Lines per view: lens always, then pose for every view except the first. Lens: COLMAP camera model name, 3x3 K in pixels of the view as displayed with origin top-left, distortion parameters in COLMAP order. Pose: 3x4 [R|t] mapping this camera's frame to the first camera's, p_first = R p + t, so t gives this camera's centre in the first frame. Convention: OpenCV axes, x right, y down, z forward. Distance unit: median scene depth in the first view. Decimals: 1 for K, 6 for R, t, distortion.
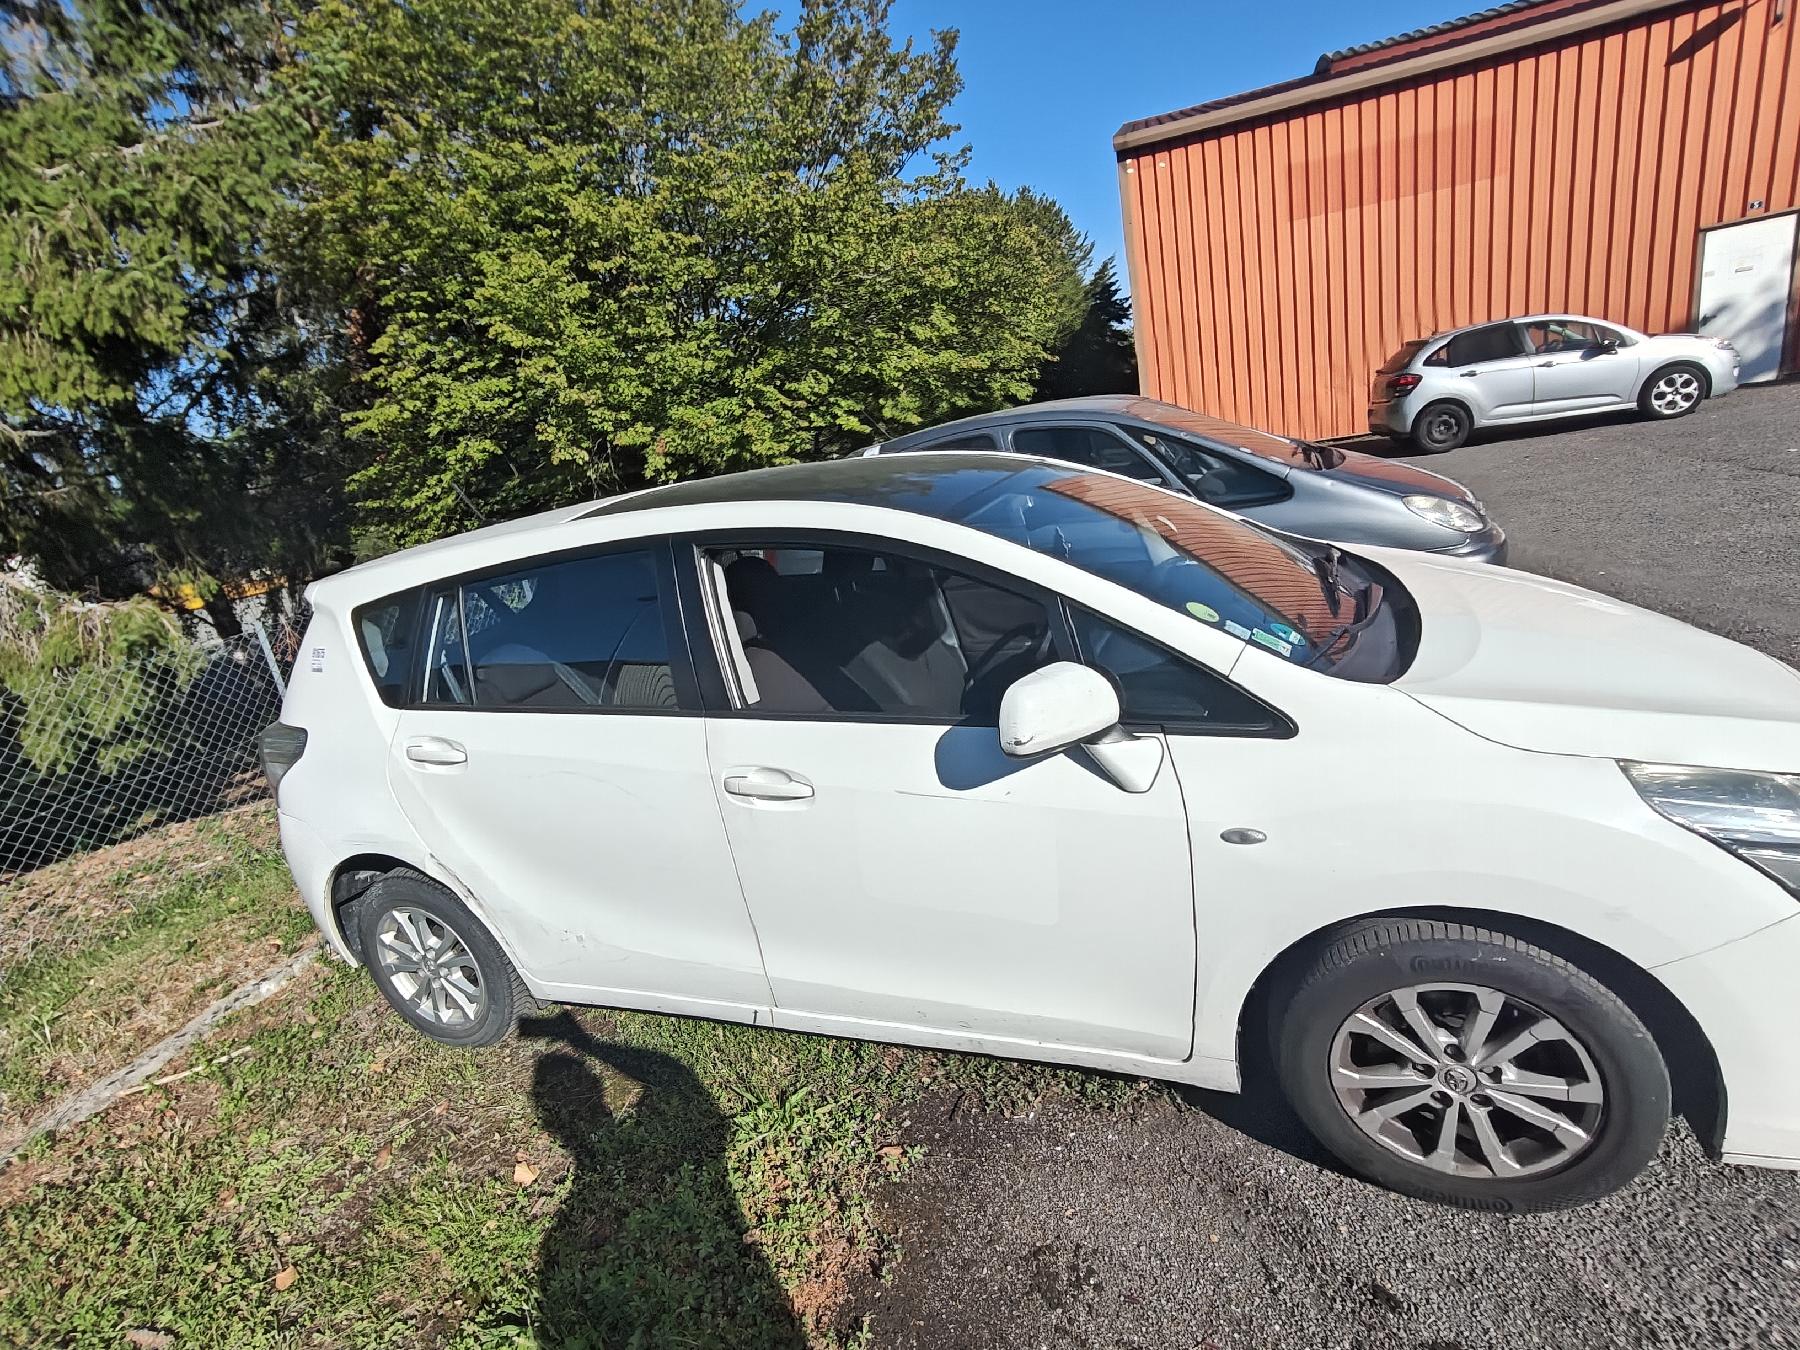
lens RADIAL K [[907.7, 0, 900.0], [0, 907.7, 675.0], [0, 0, 1]] dist [0.021251, 0.002028]
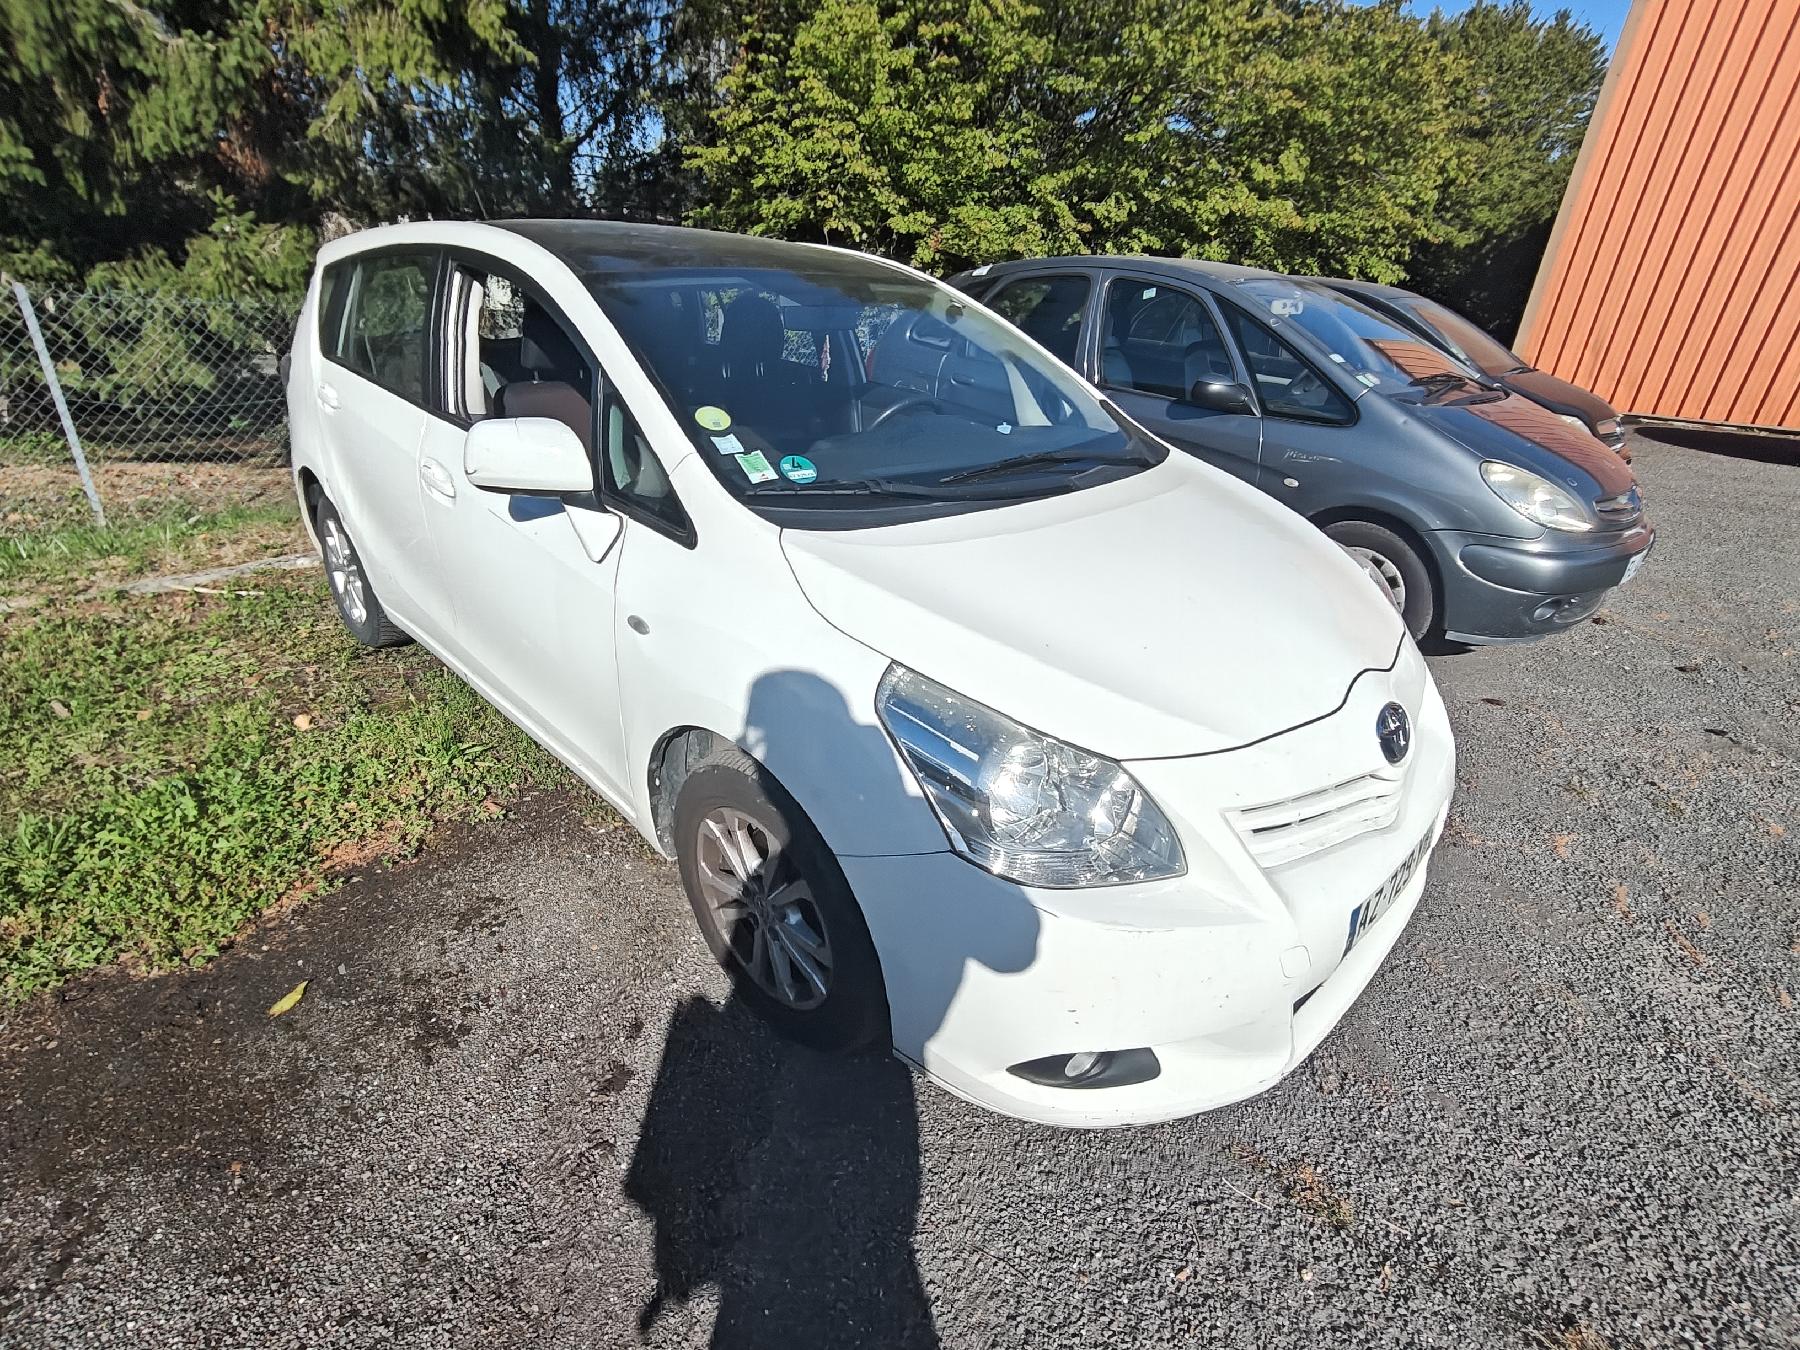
lens RADIAL K [[907.7, 0, 900.0], [0, 907.7, 675.0], [0, 0, 1]] dist [0.021251, 0.002028]
pose [[0.891726, 0.353318, -0.282828, 0.148824], [-0.300461, 0.929510, 0.213854, -0.014103], [0.338450, -0.105721, 0.935026, 0.012322]]
